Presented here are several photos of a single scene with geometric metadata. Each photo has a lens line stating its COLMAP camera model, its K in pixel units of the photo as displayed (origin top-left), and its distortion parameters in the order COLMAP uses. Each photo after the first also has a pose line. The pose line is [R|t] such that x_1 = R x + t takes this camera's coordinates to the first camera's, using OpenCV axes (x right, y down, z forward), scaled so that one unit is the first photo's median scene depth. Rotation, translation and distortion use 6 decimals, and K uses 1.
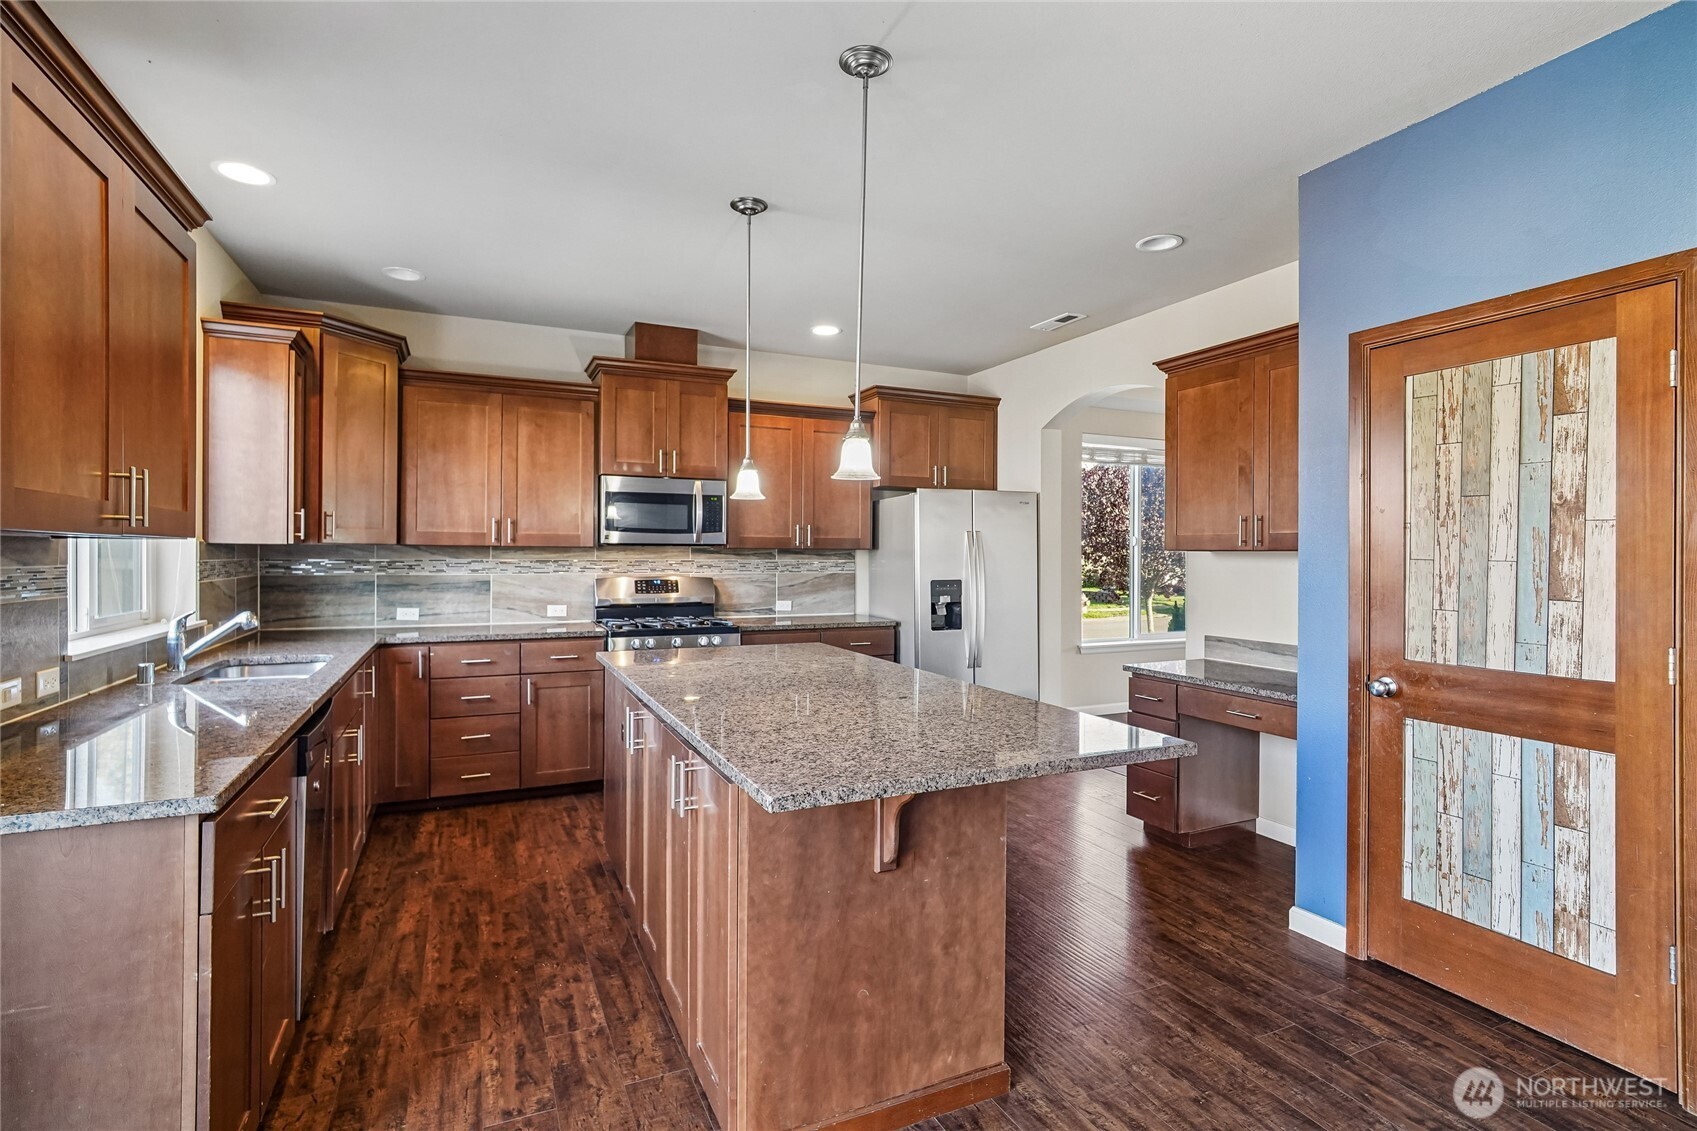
lens RADIAL K [[811.9, 0, 838.1], [0, 811.9, 548.7], [0, 0, 1]] dist [-0.013481, 0.002013]
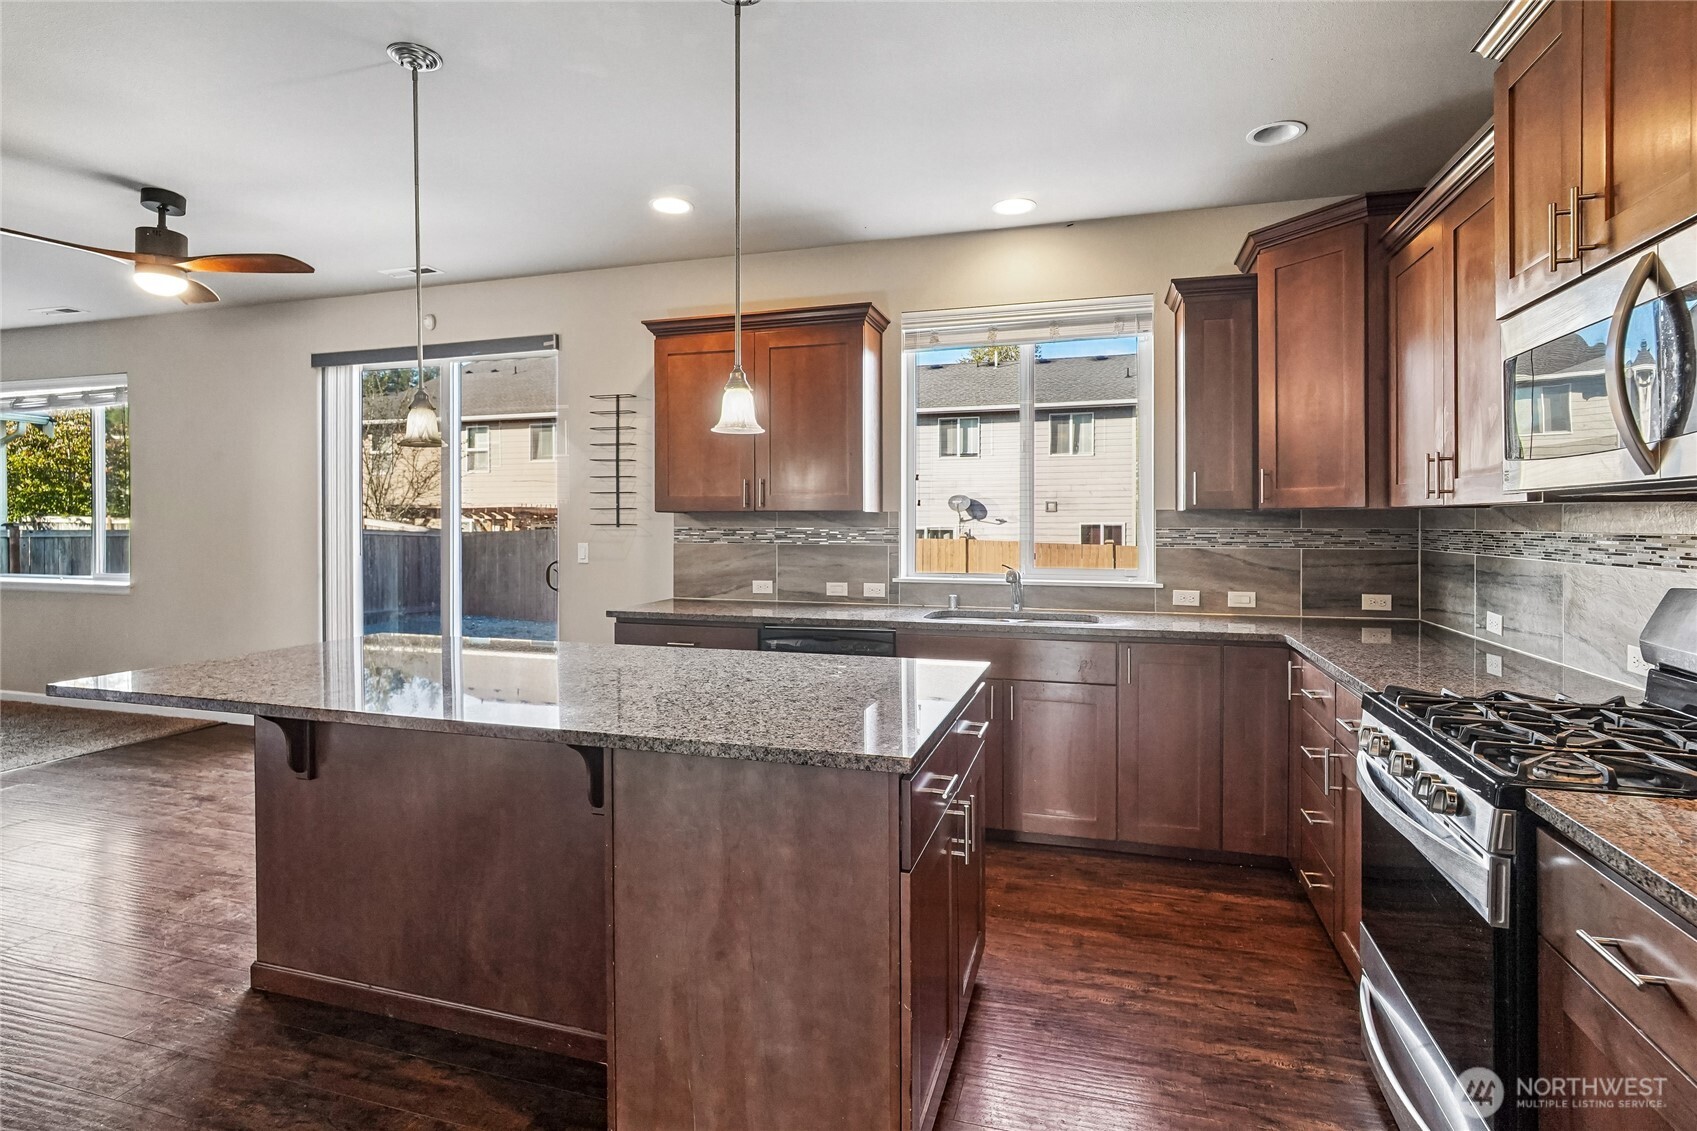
lens RADIAL K [[811.9, 0, 839.7], [0, 811.9, 523.7], [0, 0, 1]] dist [-0.013481, 0.002013]
pose [[-0.664335, -0.005999, -0.747411, 0.225278], [-0.000287, 0.999970, -0.007771, 0.013597], [0.747435, -0.004948, -0.664317, 1.039710]]
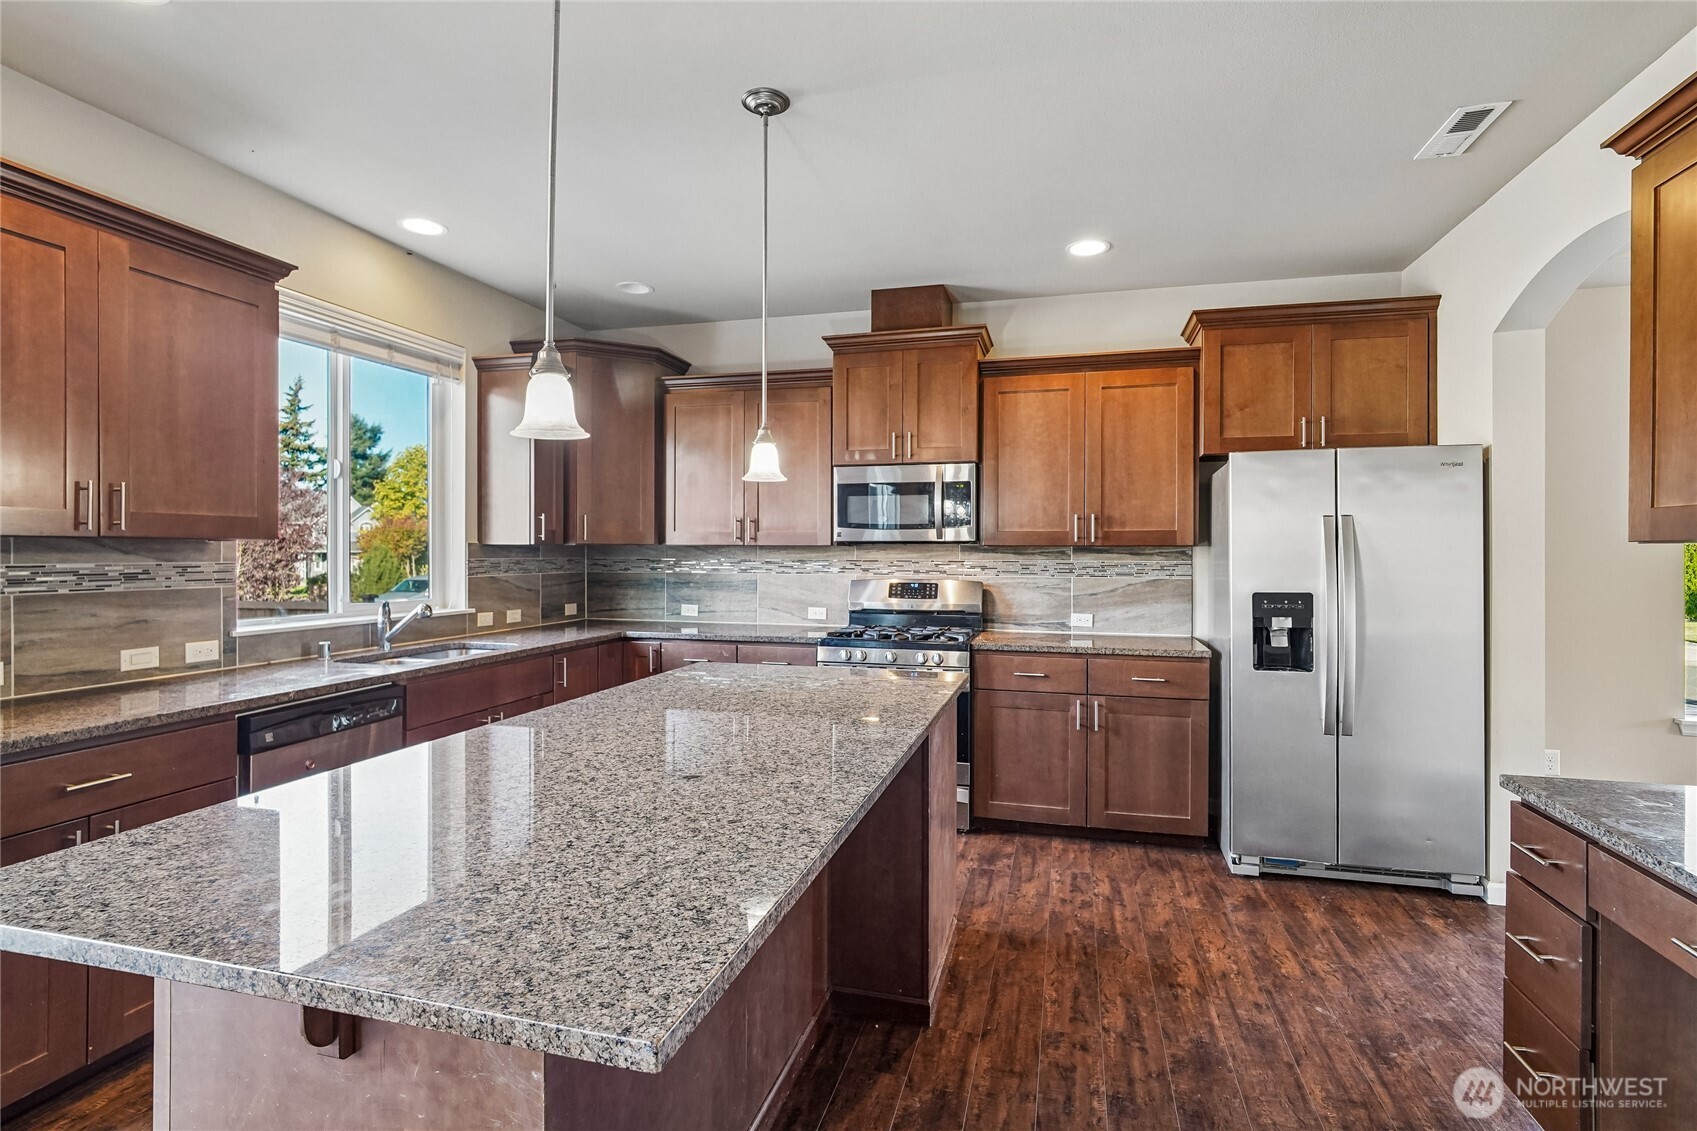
lens RADIAL K [[811.9, 0, 848.2], [0, 811.9, 555.1], [0, 0, 1]] dist [-0.013481, 0.002013]
pose [[0.765479, -0.000510, -0.643460, 0.315389], [0.004815, 0.999976, 0.004936, 0.004343], [0.643443, -0.006877, 0.765464, 0.323635]]
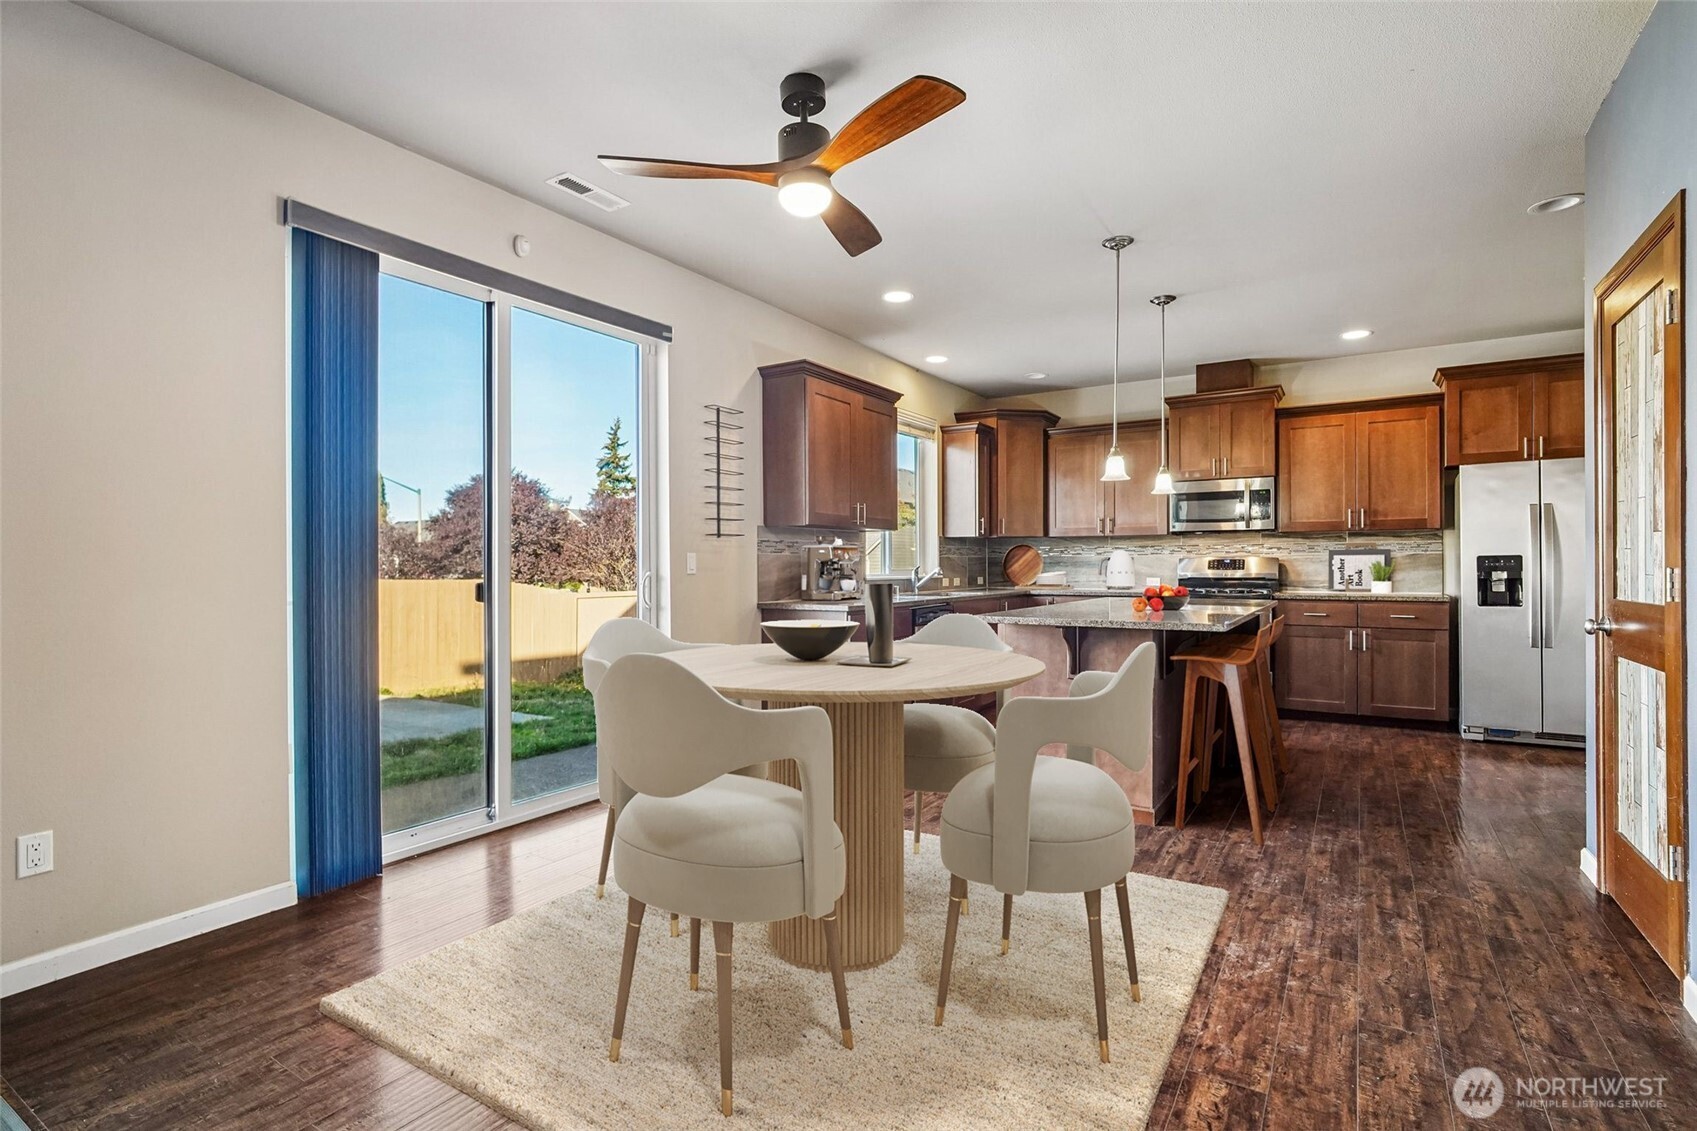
lens RADIAL K [[811.9, 0, 843.0], [0, 811.9, 568.0], [0, 0, 1]] dist [-0.013481, 0.002013]
pose [[0.535645, -0.004975, -0.844429, 0.595258], [0.011573, 0.999932, 0.001449, 0.048298], [0.844364, -0.010549, 0.535666, -0.221144]]
